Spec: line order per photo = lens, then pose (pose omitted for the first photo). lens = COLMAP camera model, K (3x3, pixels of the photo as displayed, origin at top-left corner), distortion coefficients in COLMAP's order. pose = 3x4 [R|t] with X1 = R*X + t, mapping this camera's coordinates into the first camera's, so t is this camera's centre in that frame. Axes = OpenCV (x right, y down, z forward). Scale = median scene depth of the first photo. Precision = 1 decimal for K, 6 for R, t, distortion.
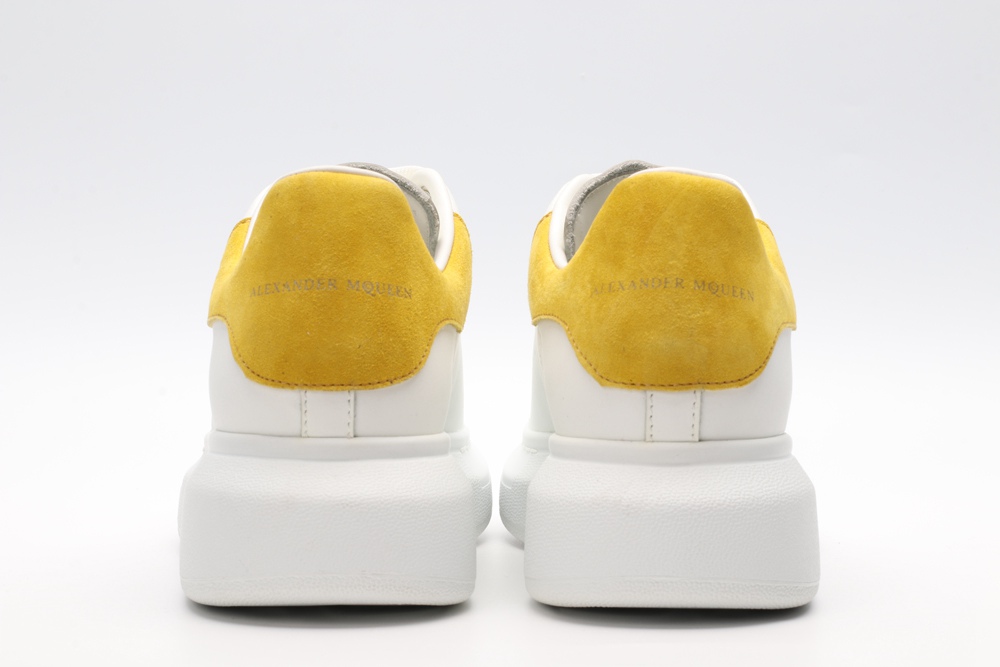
lens RADIAL K [[2357.3, 0, 501.8], [0, 2357.3, 331.3], [0, 0, 1]] dist [-0.220412, 0.000000]
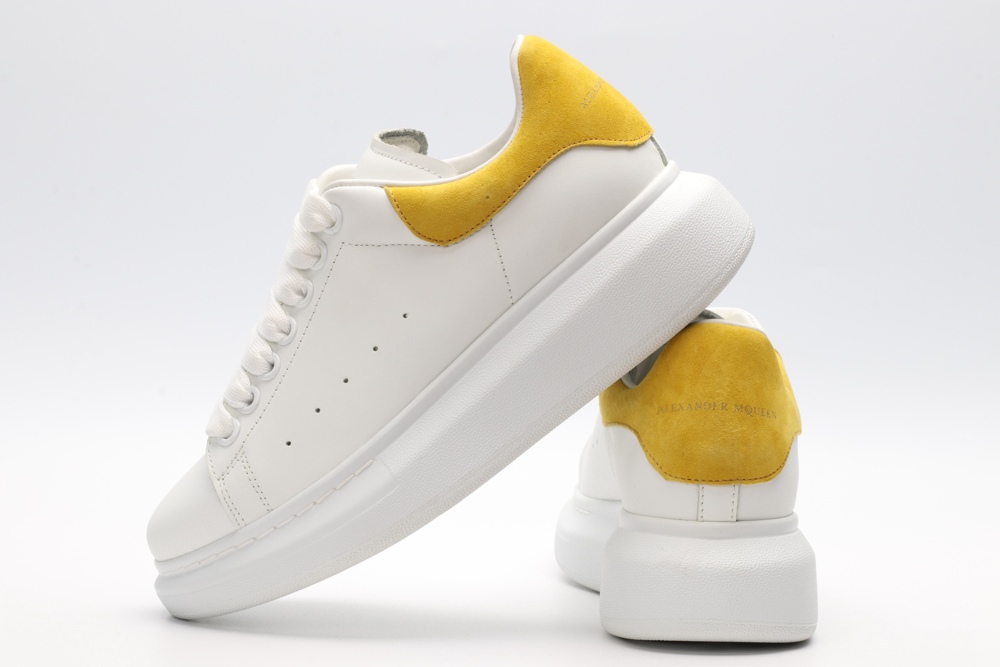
lens RADIAL K [[2357.3, 0, 498.6], [0, 2357.3, 335.4], [0, 0, 1]] dist [-0.220412, 0.000000]
pose [[0.999395, 0.016644, 0.030547, -0.098599], [-0.016585, 0.999860, -0.002161, -0.056497], [-0.030579, 0.001653, 0.999531, -0.369693]]
